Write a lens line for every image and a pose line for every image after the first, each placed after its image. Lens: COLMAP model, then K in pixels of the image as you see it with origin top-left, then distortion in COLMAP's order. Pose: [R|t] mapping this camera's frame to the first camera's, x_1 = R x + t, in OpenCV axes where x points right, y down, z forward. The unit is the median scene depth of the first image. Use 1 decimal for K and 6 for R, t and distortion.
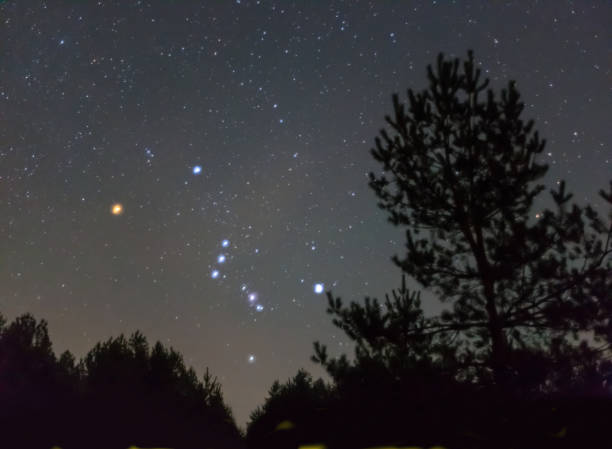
lens RADIAL K [[576.2, 0, 306.0], [0, 576.2, 224.5], [0, 0, 1]] dist [-0.045270, -0.005837]
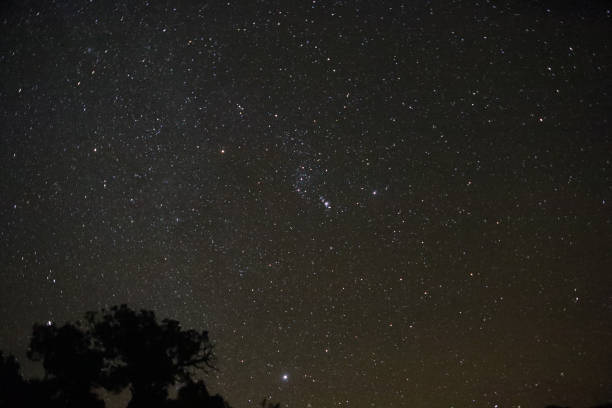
lens RADIAL K [[513.8, 0, 306.0], [0, 513.8, 204.0], [0, 0, 1]] dist [0.016102, 0.003138]
pose [[0.986045, -0.098231, -0.134410, 0.021845], [0.114160, 0.986615, 0.116437, -0.022324], [0.121173, -0.130156, 0.984061, -0.209579]]
